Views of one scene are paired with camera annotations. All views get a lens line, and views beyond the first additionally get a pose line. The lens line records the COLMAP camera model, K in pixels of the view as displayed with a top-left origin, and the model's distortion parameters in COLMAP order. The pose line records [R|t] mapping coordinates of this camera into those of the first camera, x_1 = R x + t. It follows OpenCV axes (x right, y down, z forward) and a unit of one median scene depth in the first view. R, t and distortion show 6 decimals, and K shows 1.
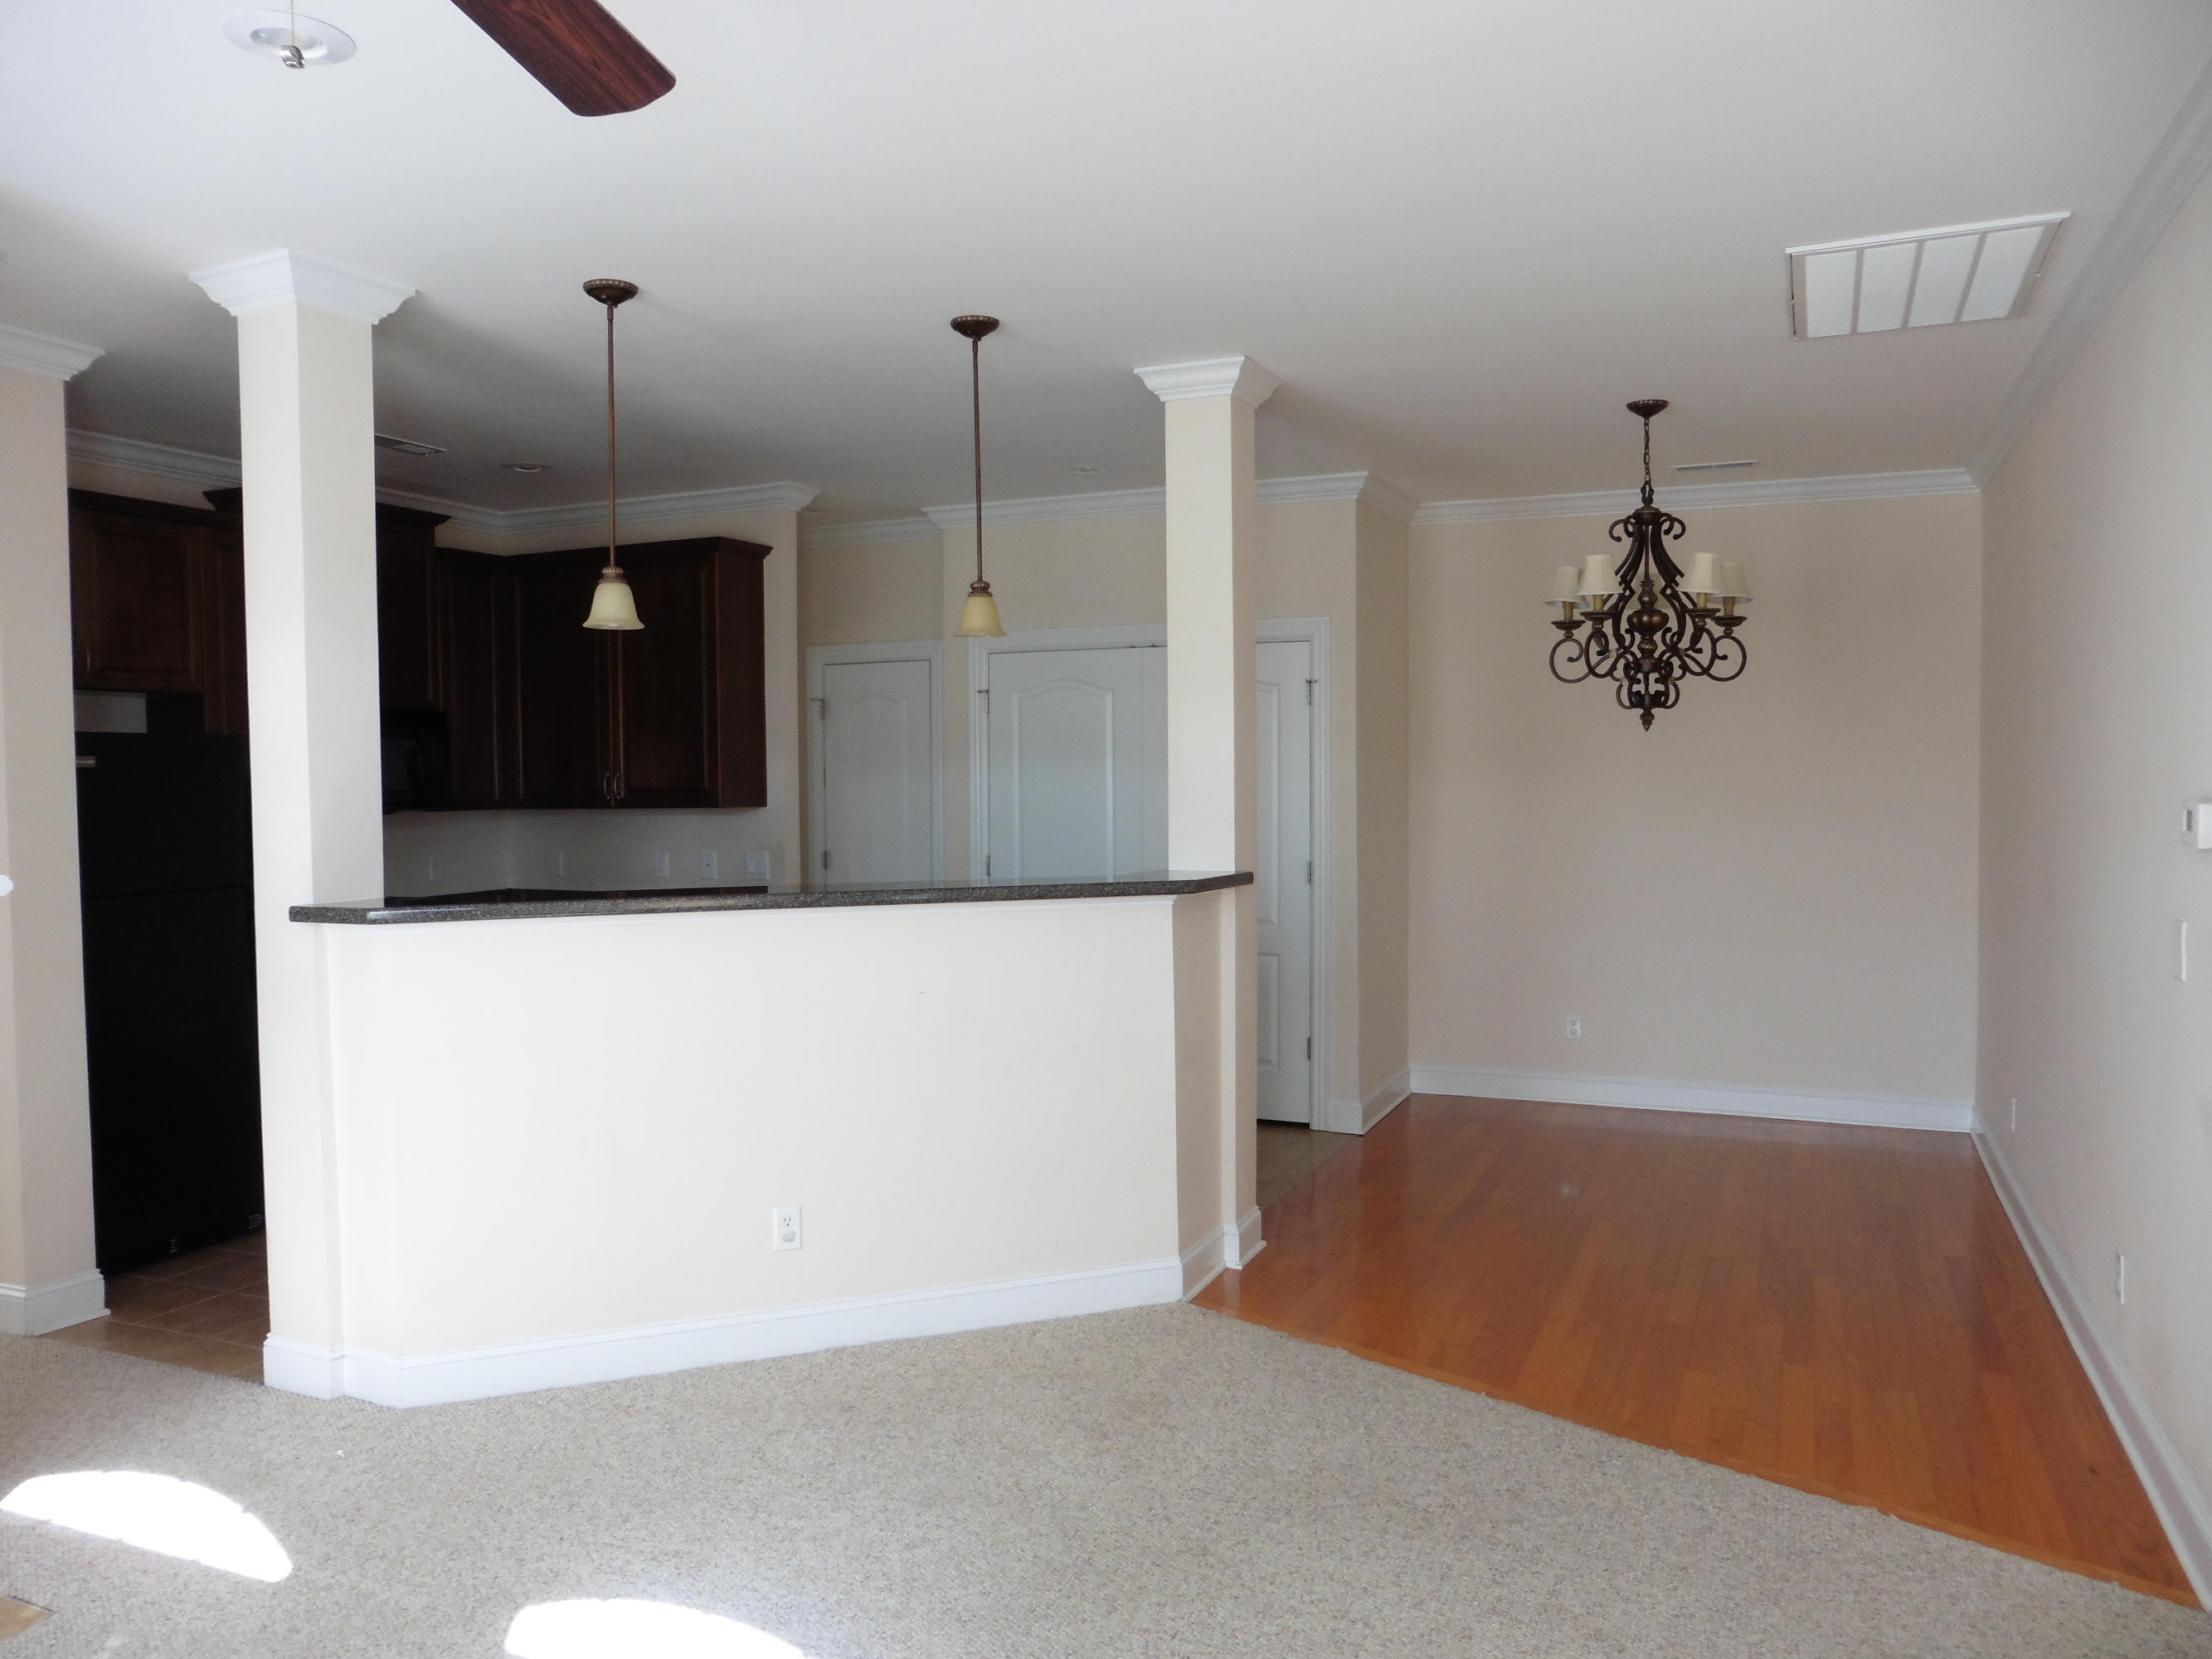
lens RADIAL K [[1603.0, 0, 1112.4], [0, 1603.0, 833.8], [0, 0, 1]] dist [-0.035581, 0.003453]
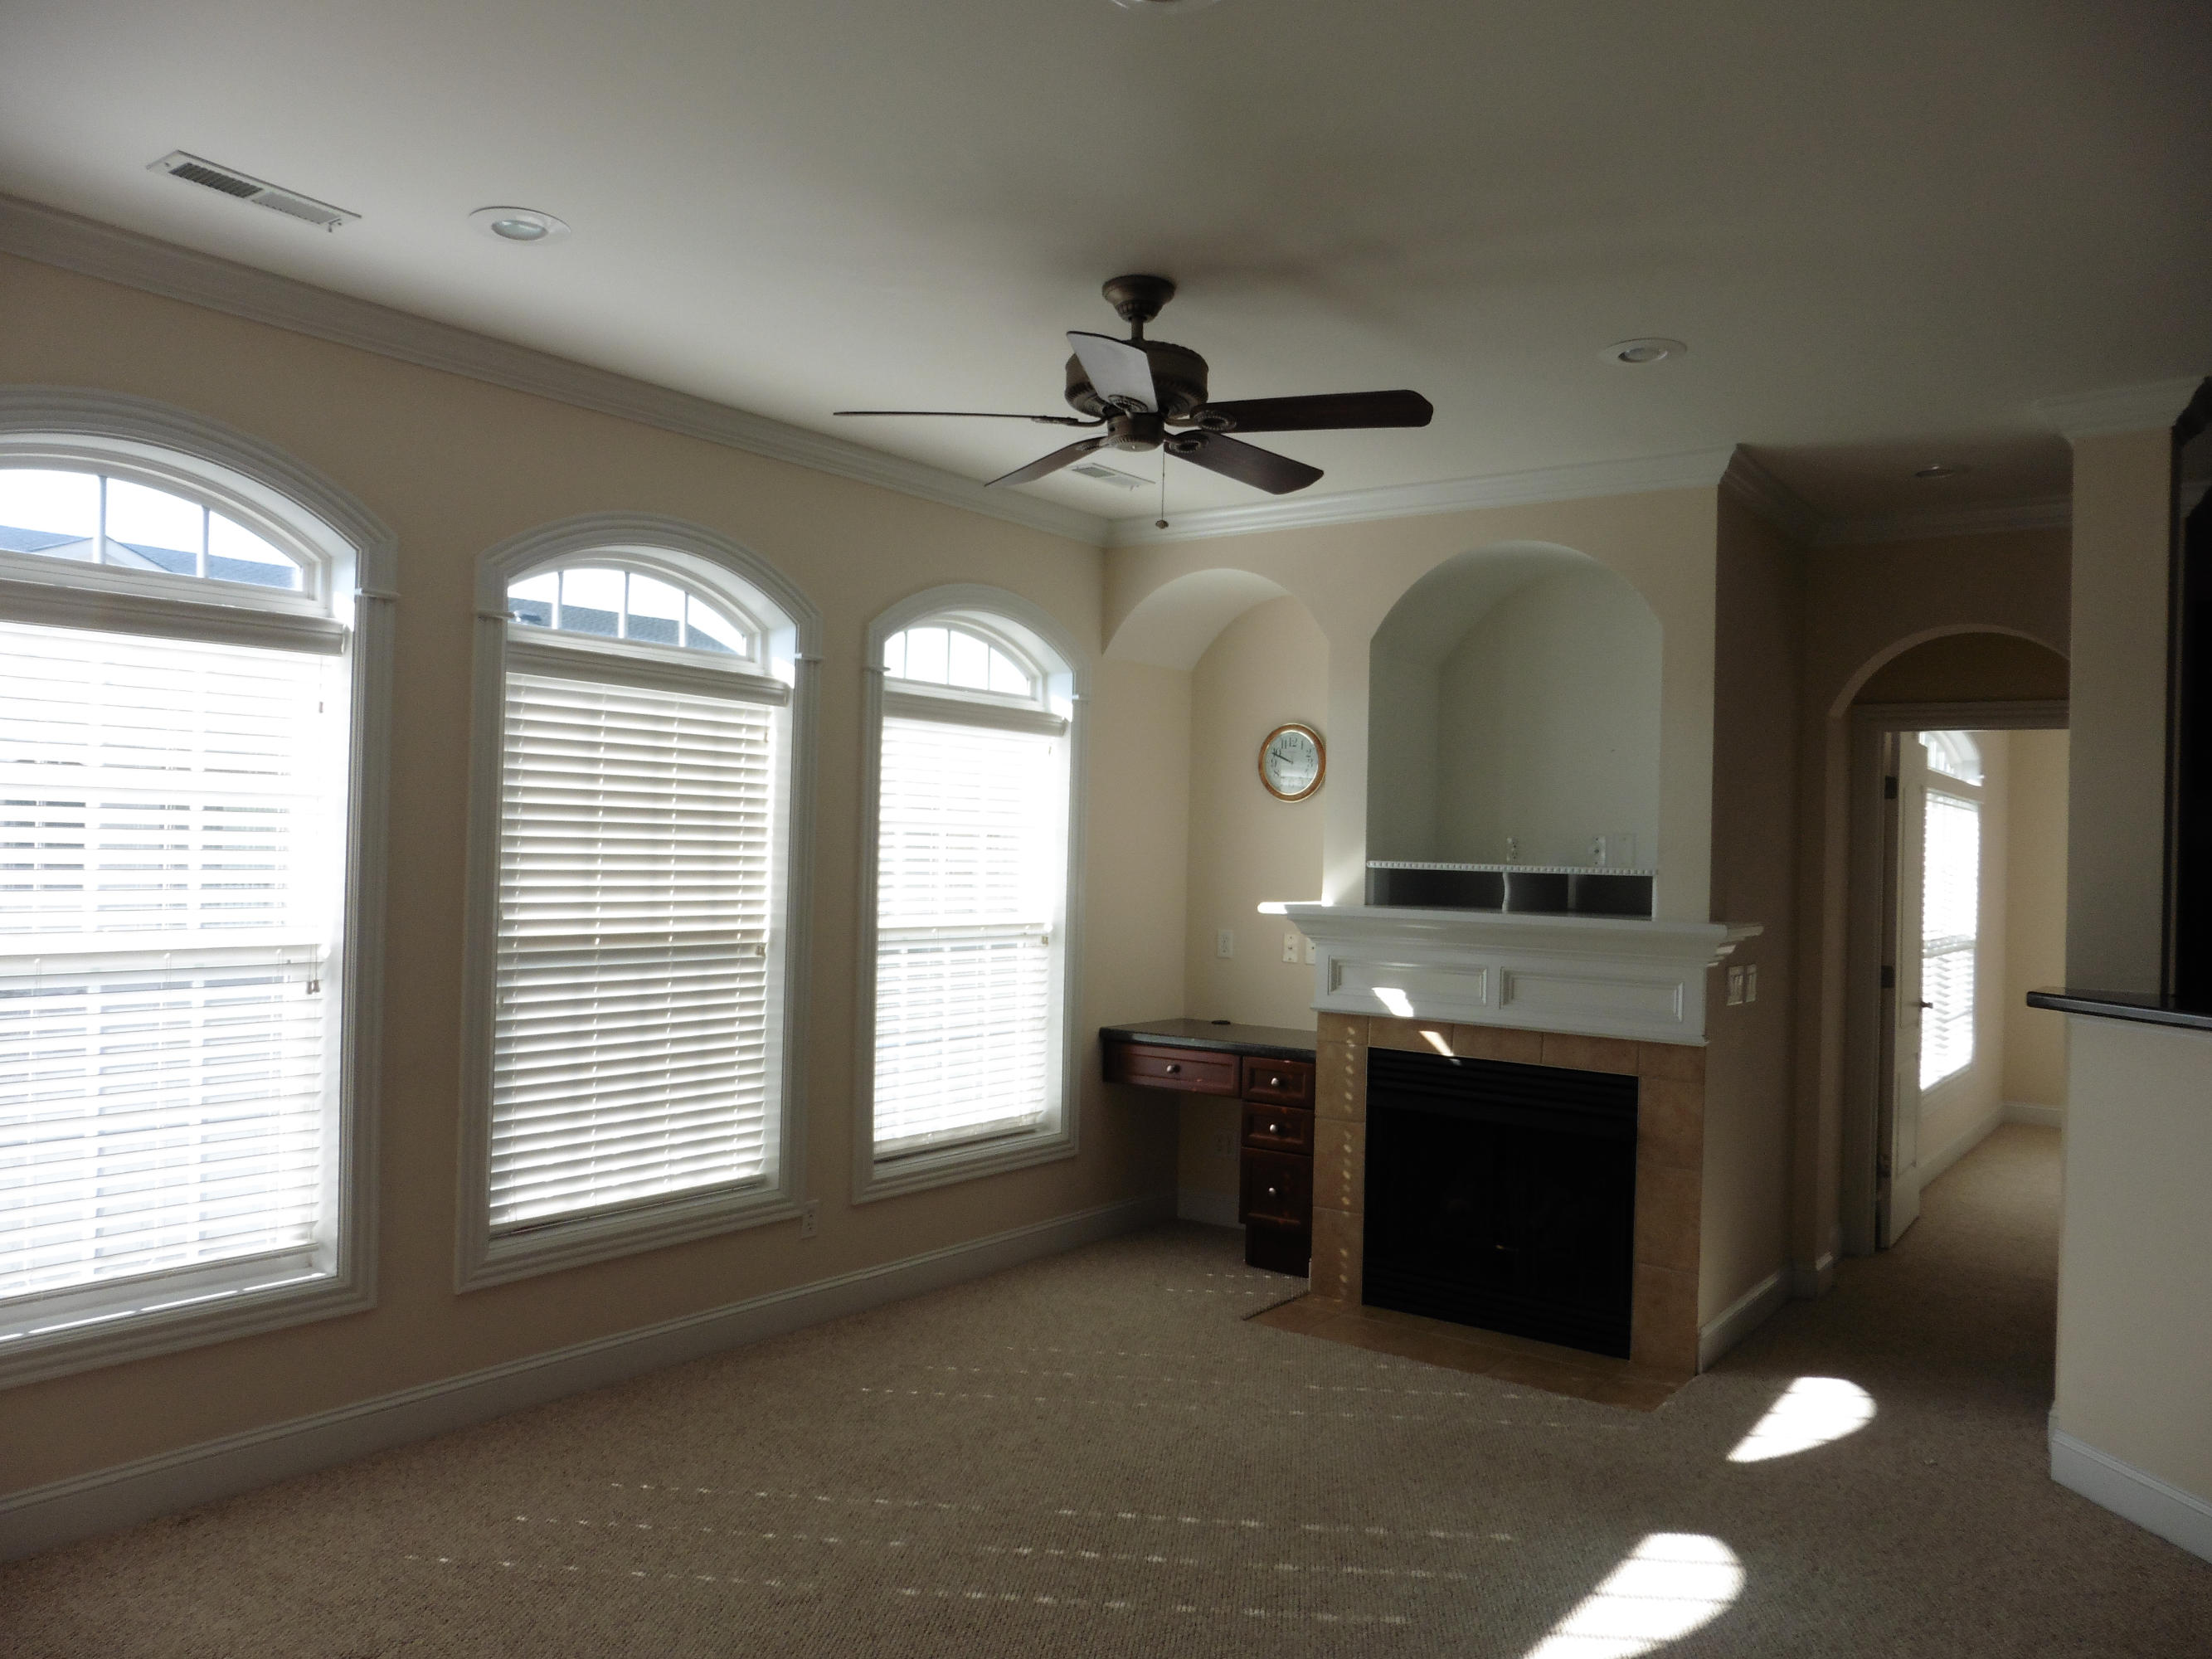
lens RADIAL K [[1603.0, 0, 1112.4], [0, 1603.0, 833.8], [0, 0, 1]] dist [-0.035581, 0.003453]
pose [[-0.213569, -0.003107, -0.976923, 0.581203], [-0.066447, 0.997725, 0.011353, -0.024880], [0.974666, 0.067339, -0.213290, 0.497092]]
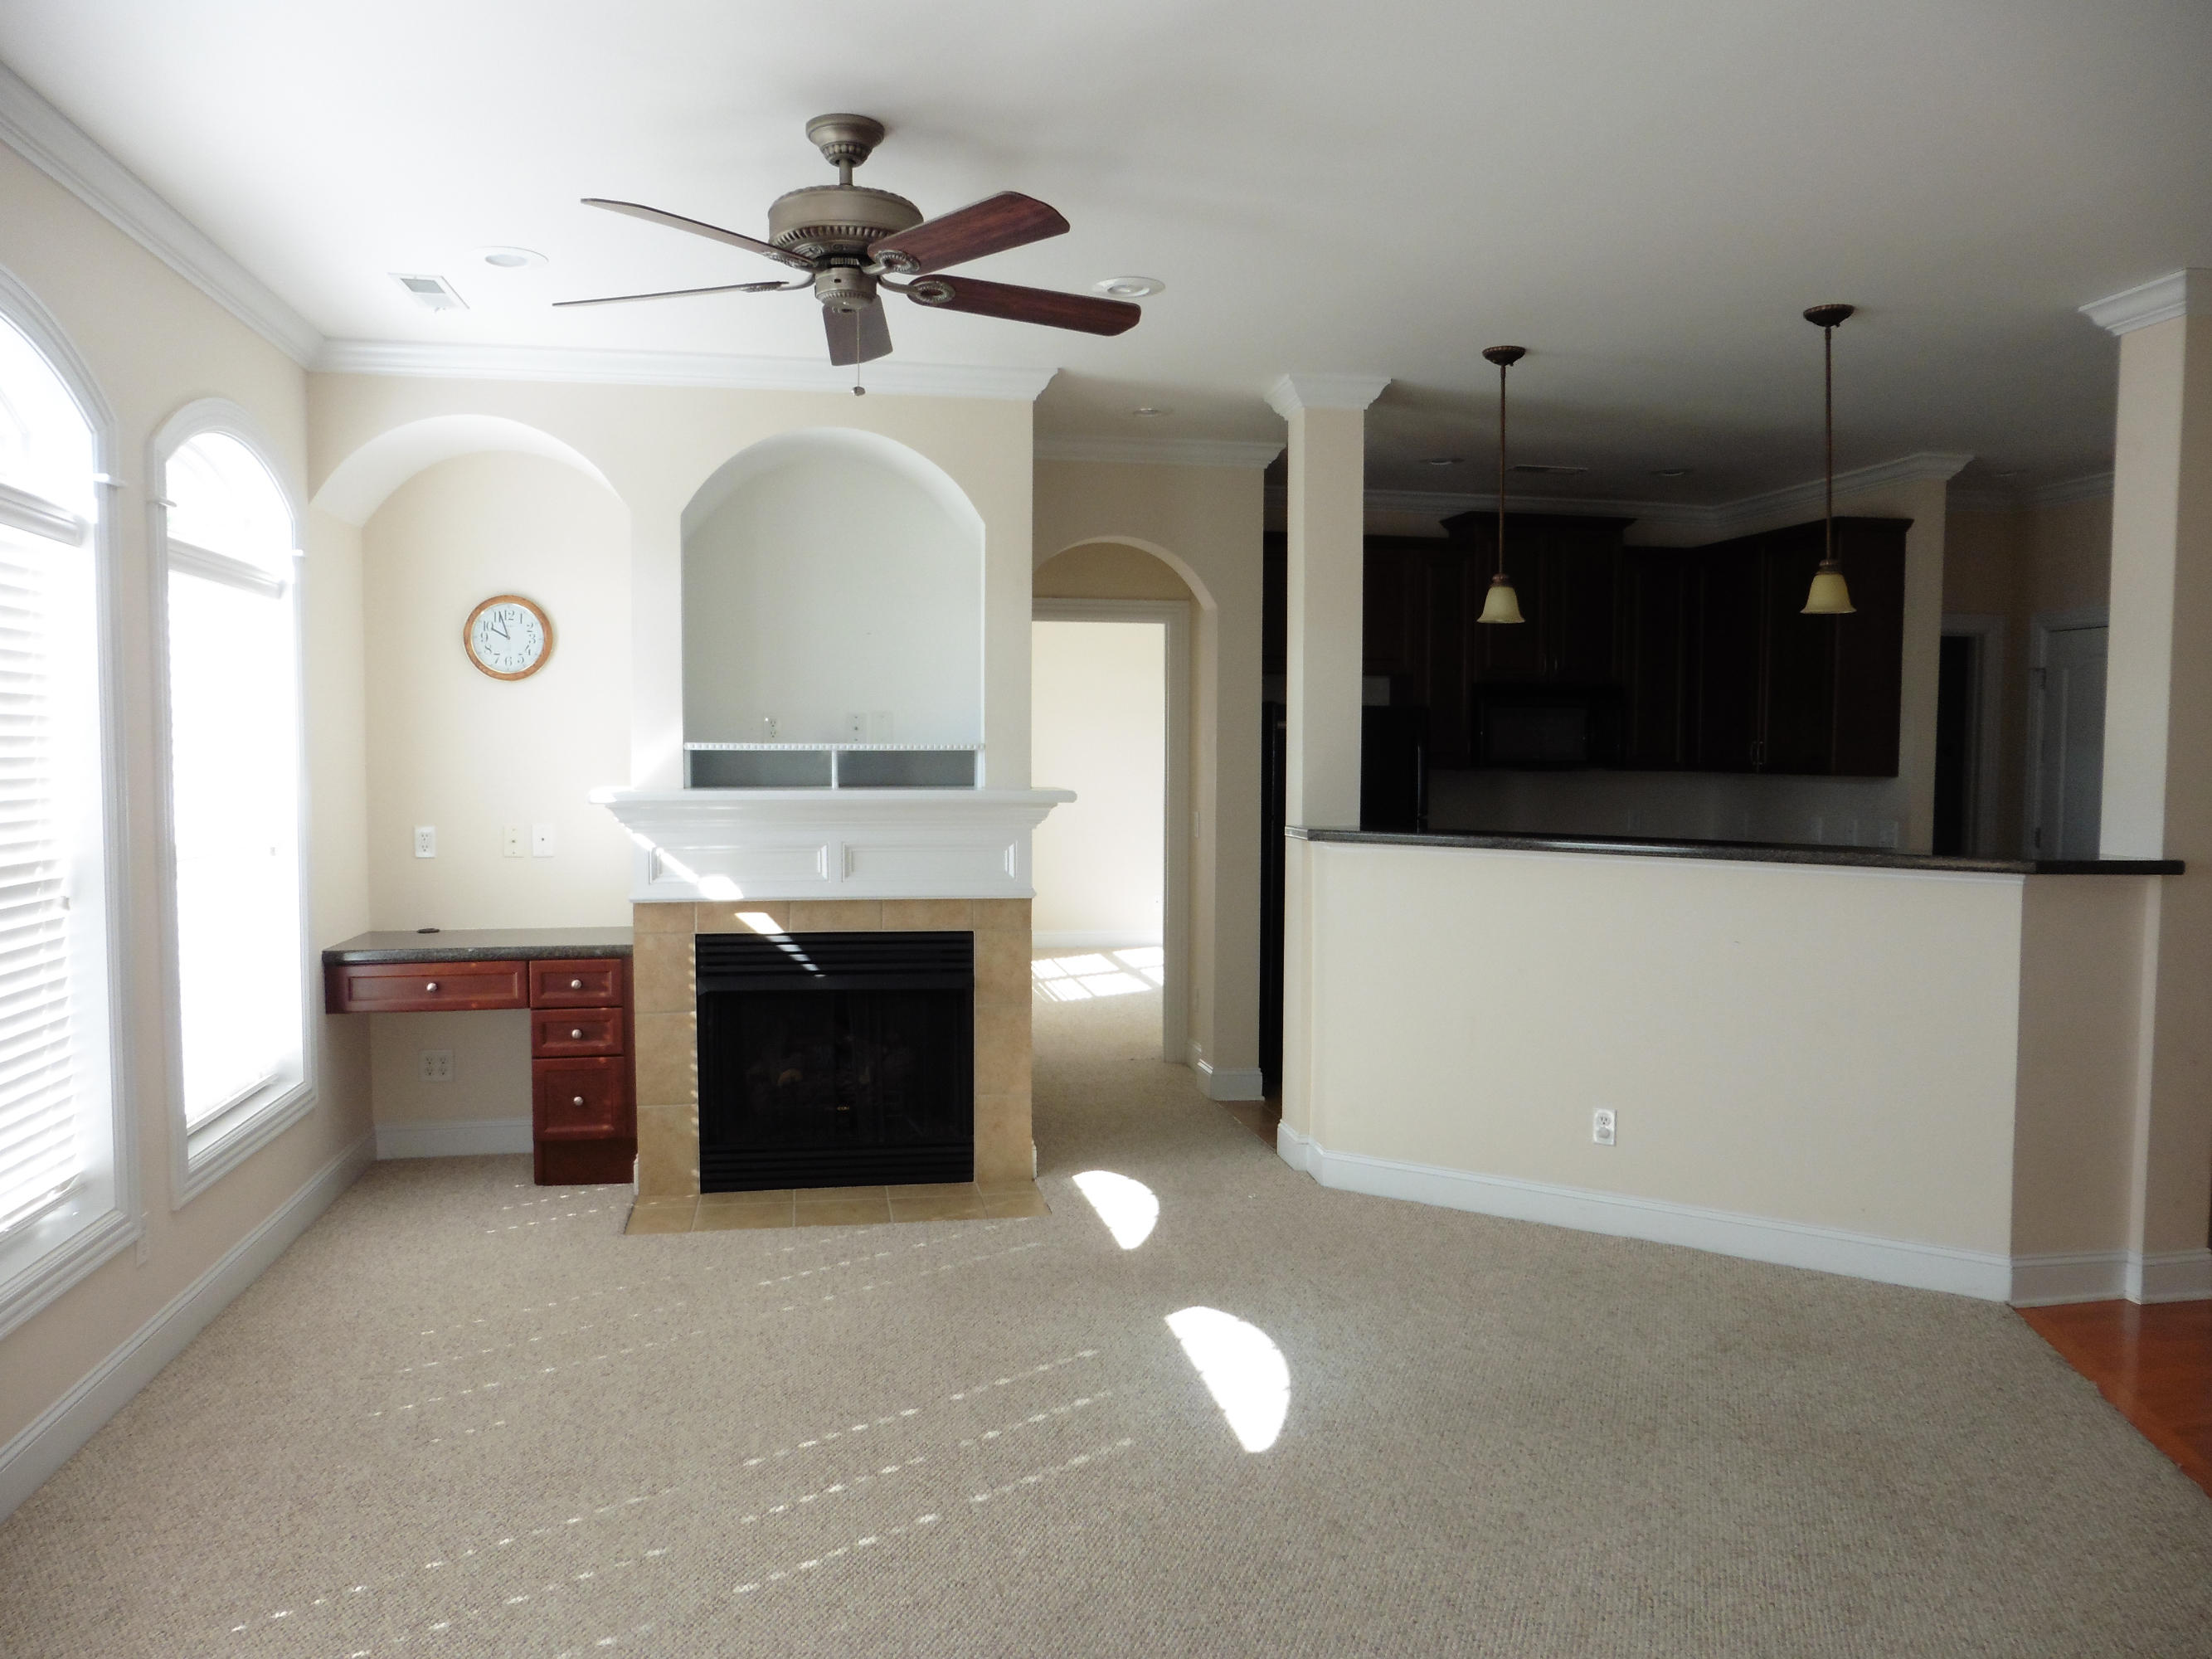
lens RADIAL K [[1603.0, 0, 1112.4], [0, 1603.0, 833.8], [0, 0, 1]] dist [-0.035581, 0.003453]
pose [[0.570303, 0.060629, -0.819194, 0.496194], [-0.045268, 0.998077, 0.042354, -0.001372], [0.820186, 0.012928, 0.571950, 0.024671]]
